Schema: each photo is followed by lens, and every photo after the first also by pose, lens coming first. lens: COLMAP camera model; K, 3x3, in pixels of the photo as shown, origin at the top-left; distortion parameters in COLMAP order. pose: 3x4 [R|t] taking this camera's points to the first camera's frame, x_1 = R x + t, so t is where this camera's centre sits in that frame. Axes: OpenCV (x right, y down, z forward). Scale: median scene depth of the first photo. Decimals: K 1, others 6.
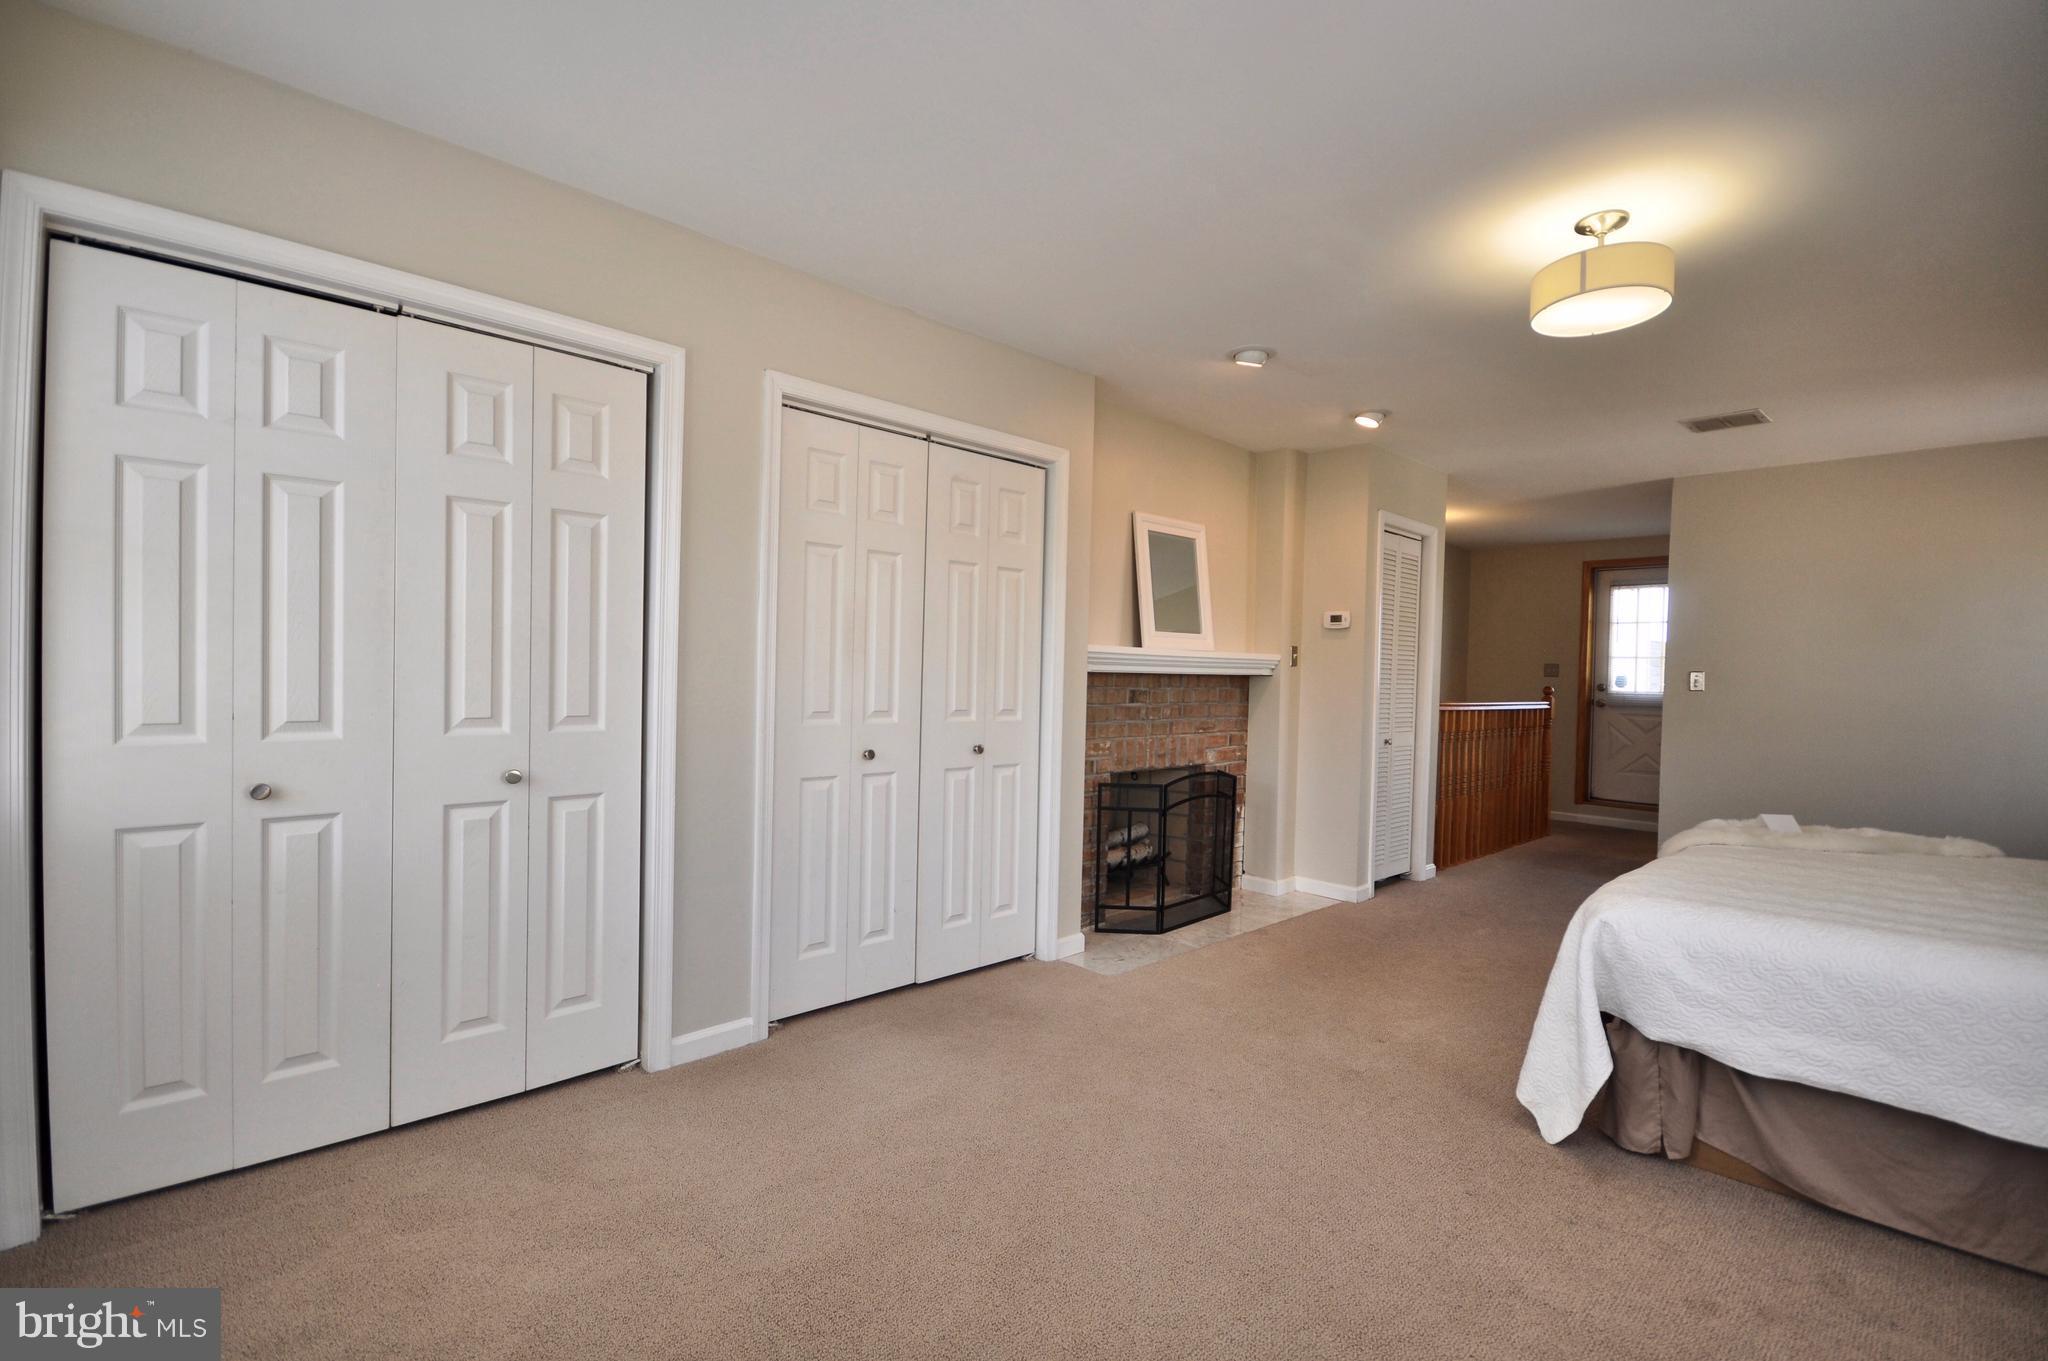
lens RADIAL K [[894.4, 0, 1025.6], [0, 894.4, 684.2], [0, 0, 1]] dist [-0.003545, 0.001092]
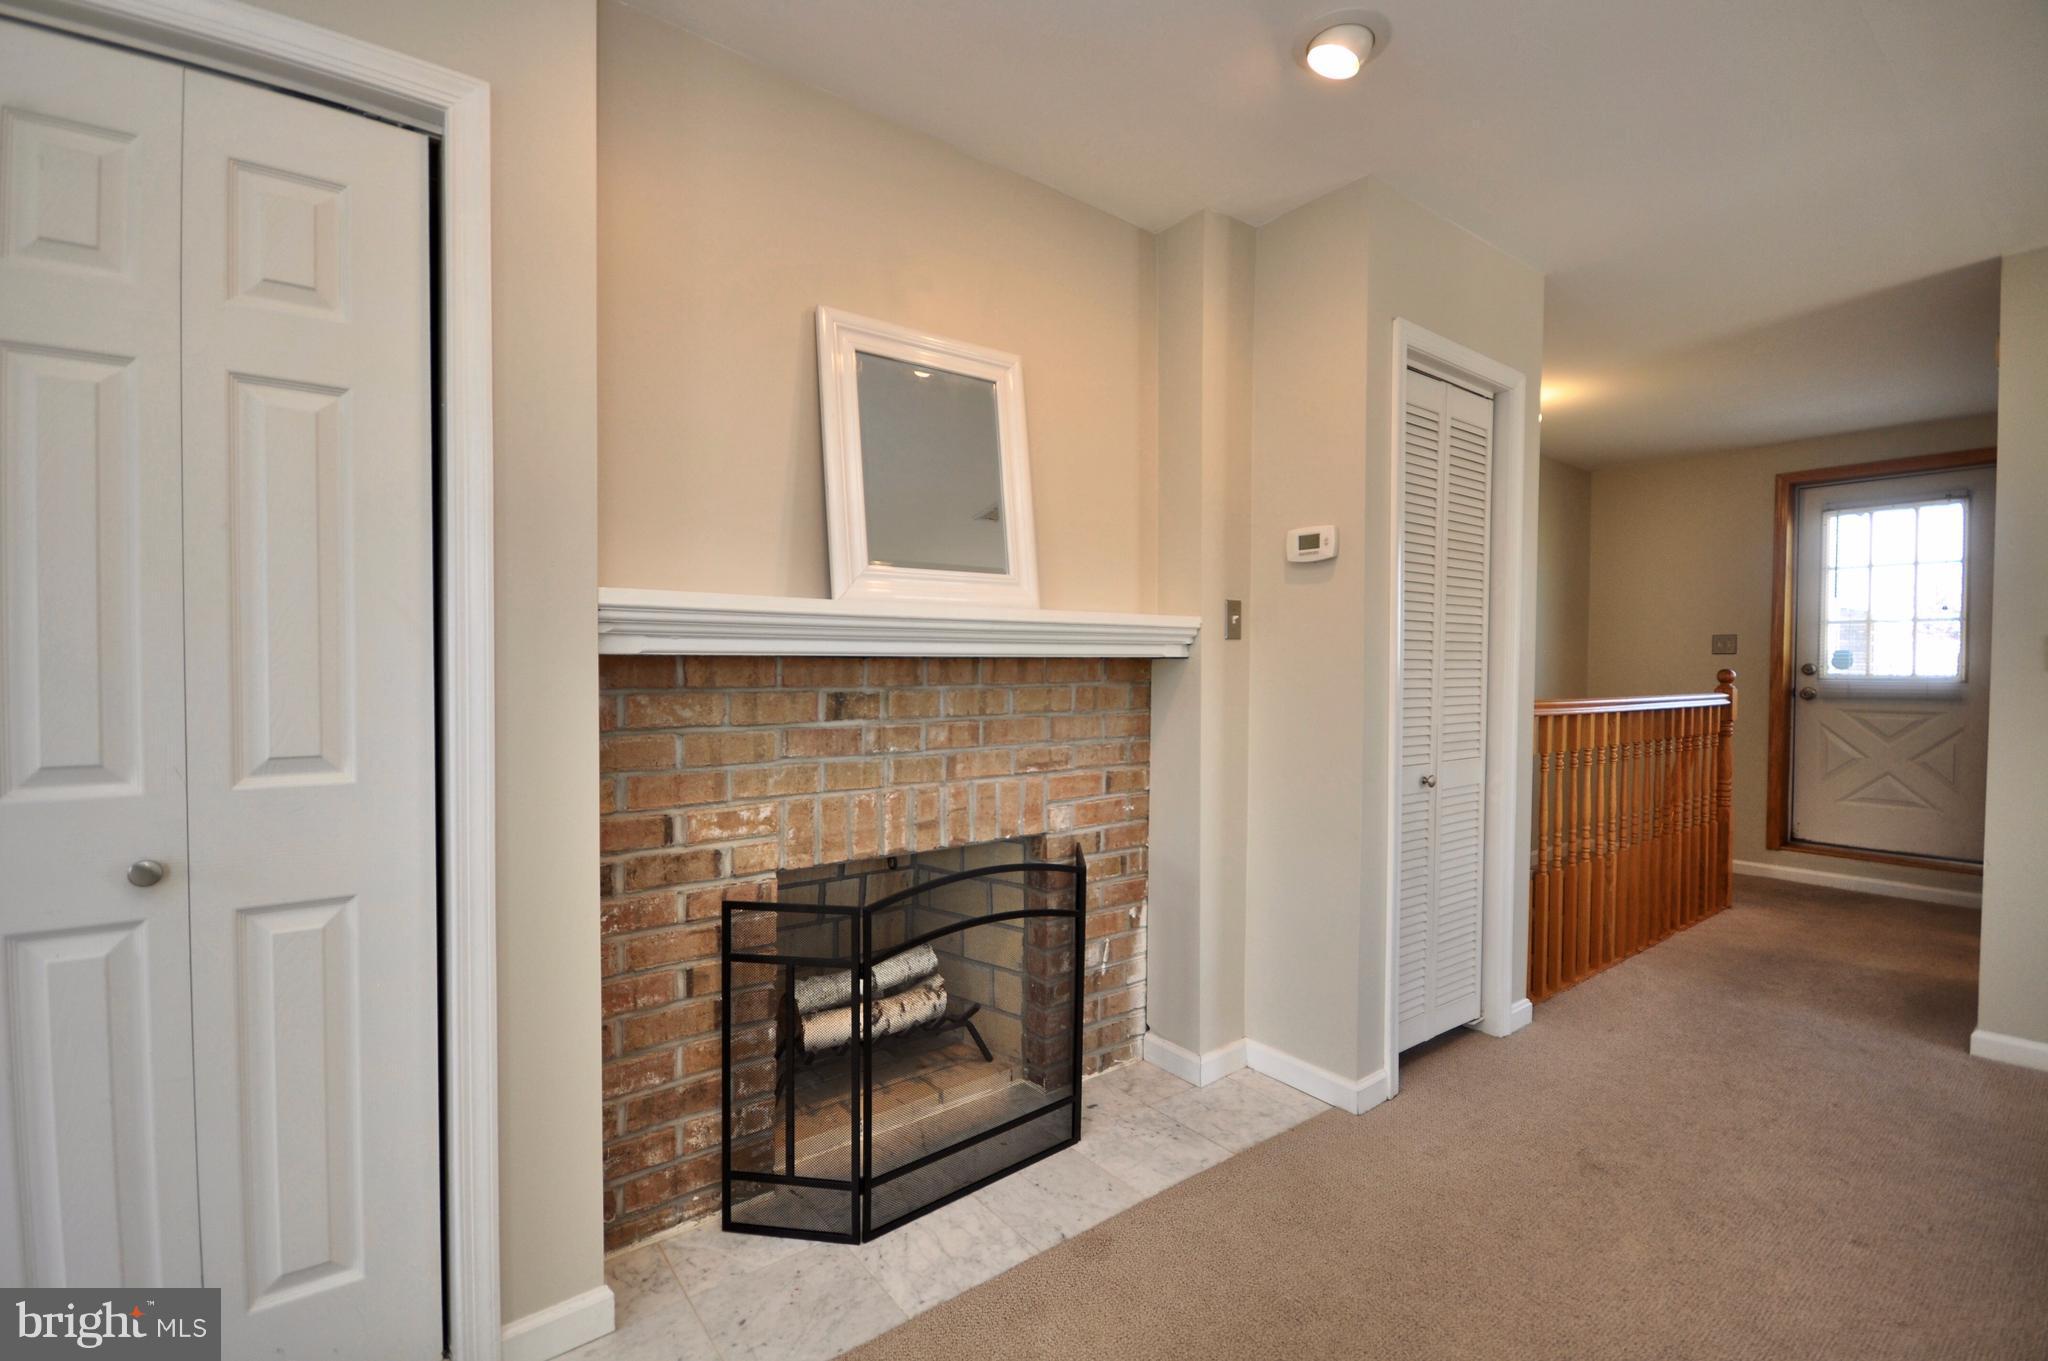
lens RADIAL K [[894.4, 0, 1023.2], [0, 894.4, 684.3], [0, 0, 1]] dist [-0.003545, 0.001092]
pose [[0.994204, -0.017106, -0.106140, 0.237090], [0.017804, 0.999826, 0.005636, 0.001054], [0.106025, -0.007493, 0.994335, 0.478117]]
